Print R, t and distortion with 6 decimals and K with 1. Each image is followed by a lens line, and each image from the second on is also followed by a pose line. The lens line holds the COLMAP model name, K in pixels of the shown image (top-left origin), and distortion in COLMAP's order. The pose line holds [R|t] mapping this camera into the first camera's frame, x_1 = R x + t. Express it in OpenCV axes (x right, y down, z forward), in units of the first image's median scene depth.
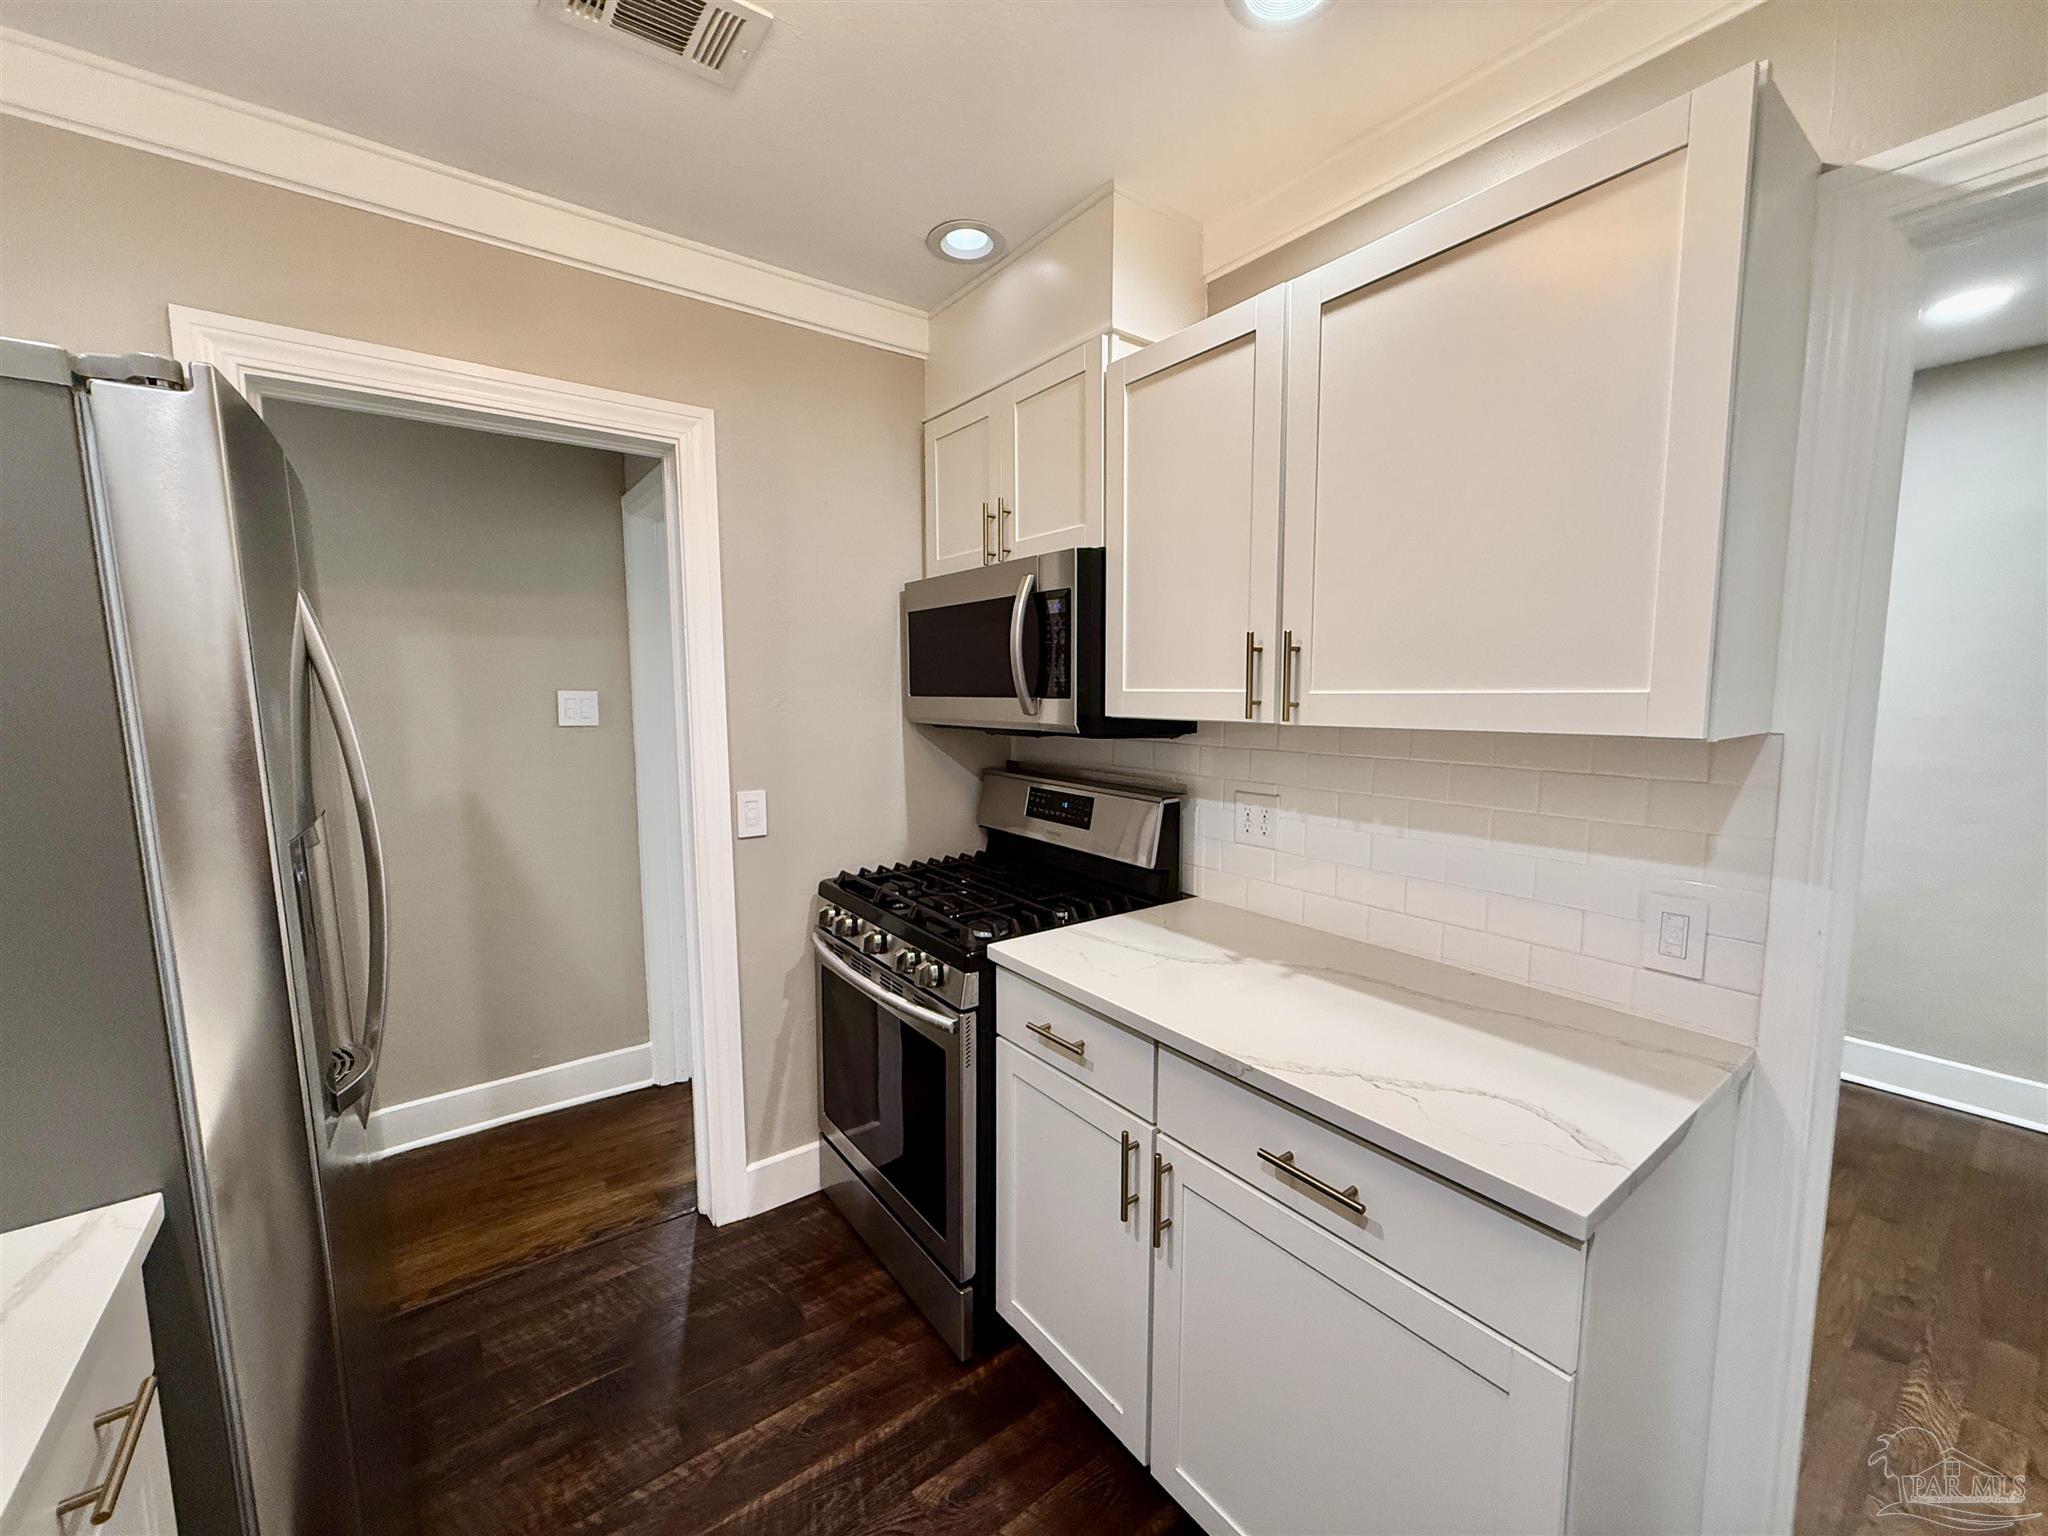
lens RADIAL K [[813.8, 0, 1025.1], [0, 813.8, 768.0], [0, 0, 1]] dist [-0.000344, 0.000628]
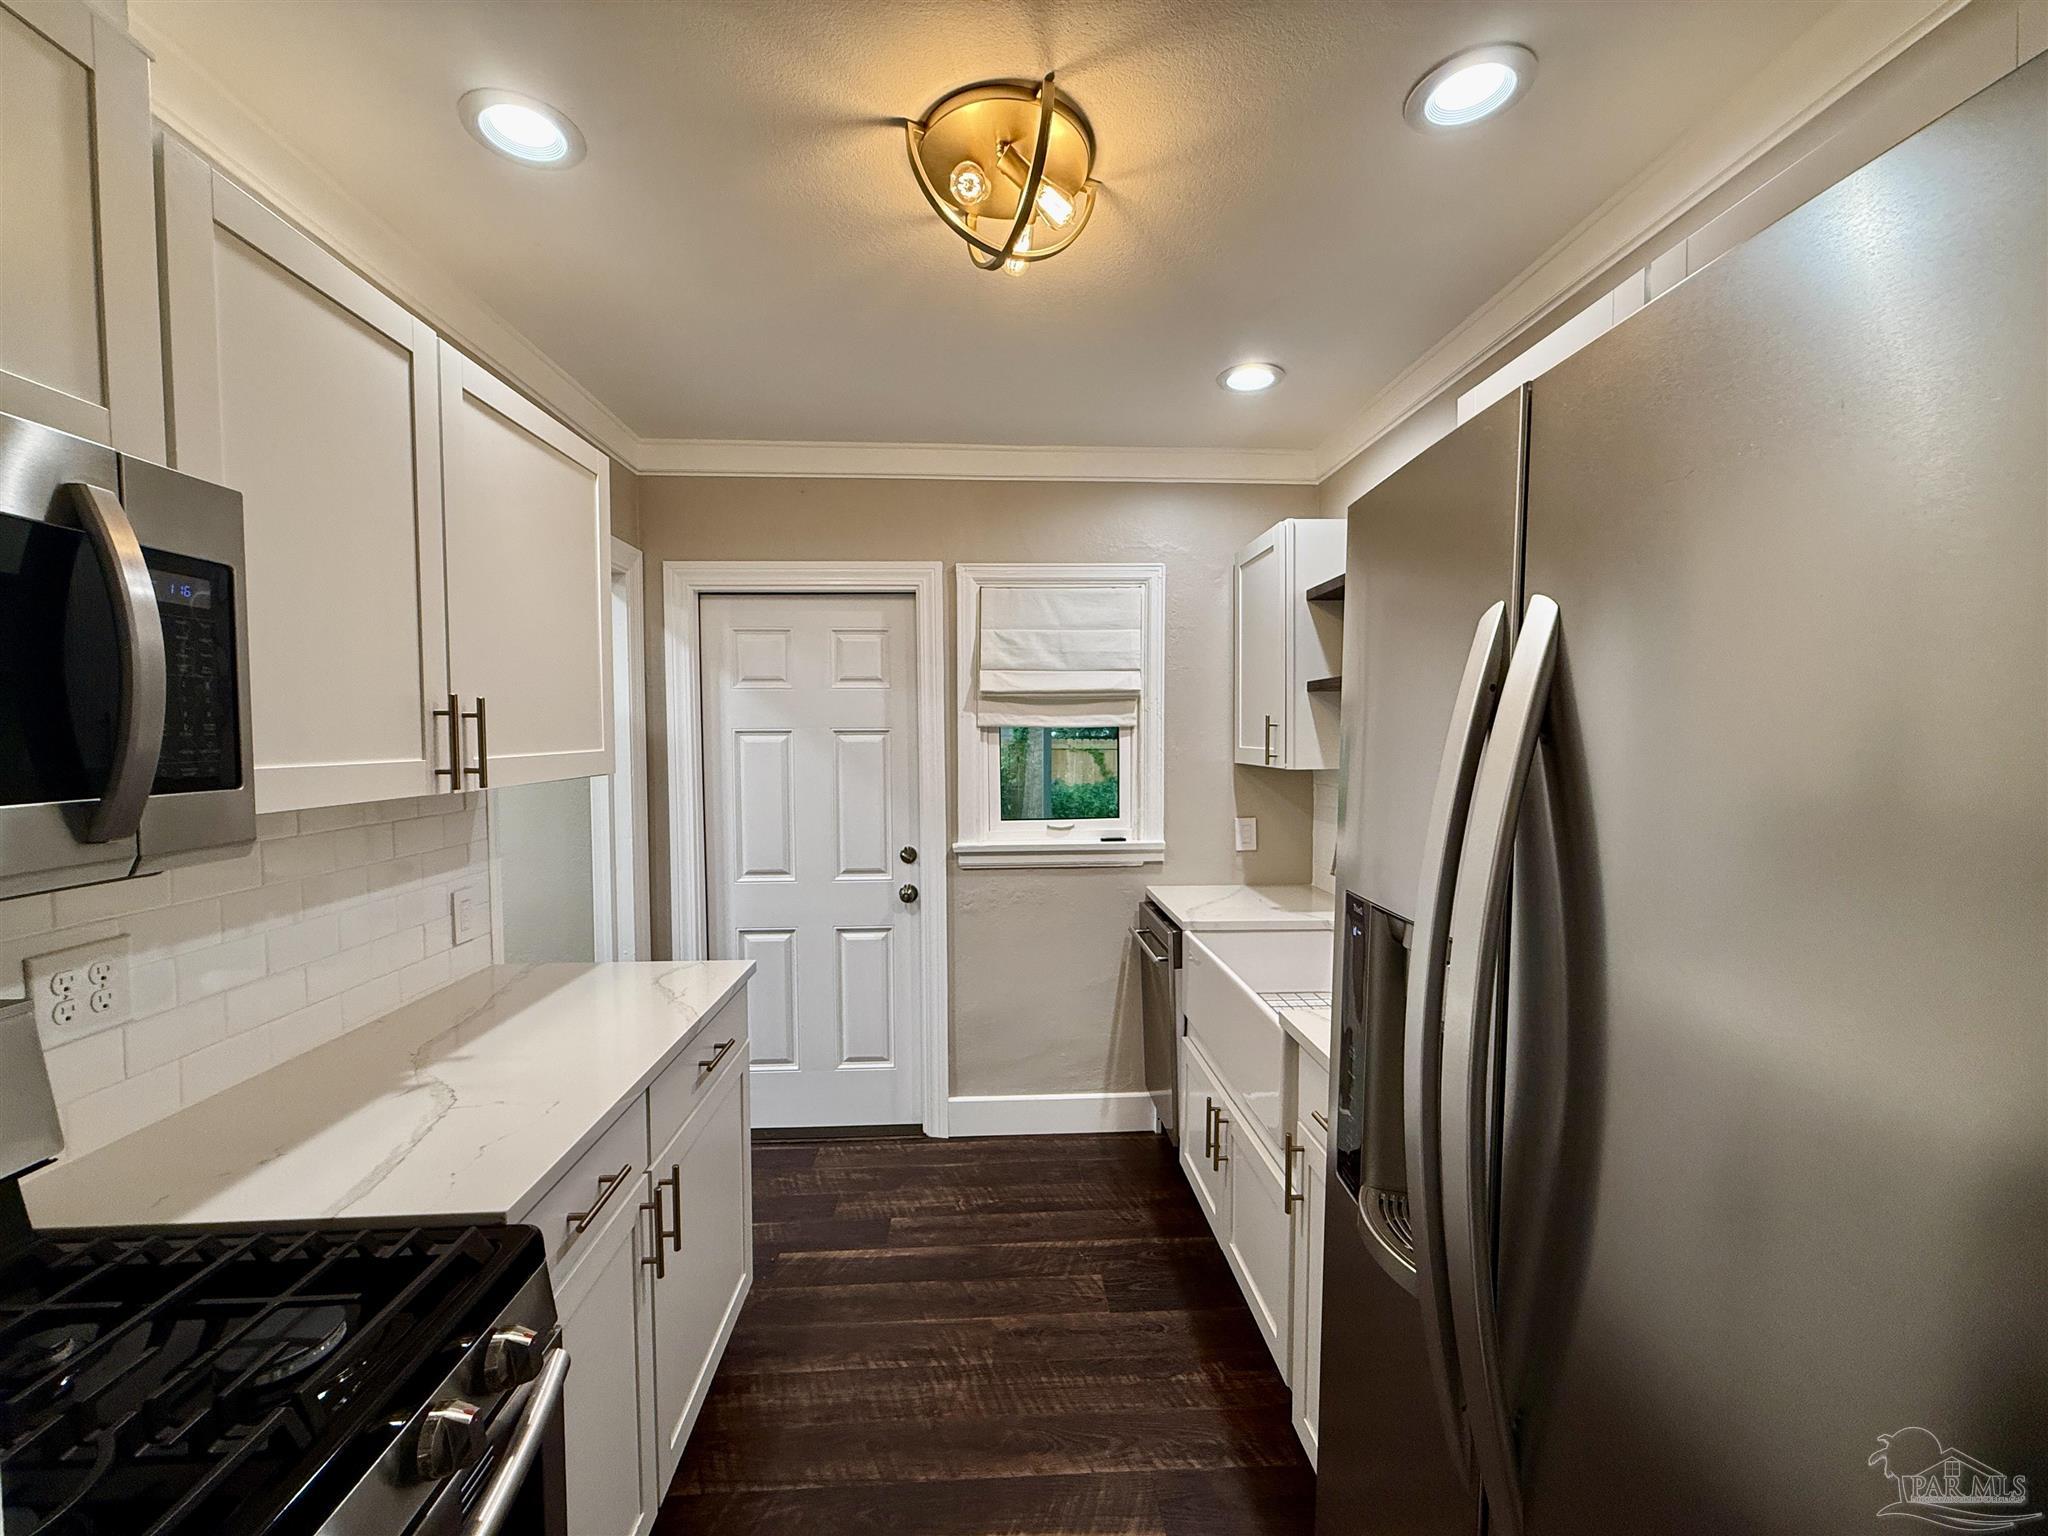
lens RADIAL K [[813.8, 0, 1021.3], [0, 813.8, 766.7], [0, 0, 1]] dist [-0.000344, 0.000628]
pose [[-0.835272, -0.011215, 0.549723, -0.617153], [0.065898, 0.990544, 0.120336, -0.125891], [-0.545874, 0.136739, -0.826634, 1.163263]]
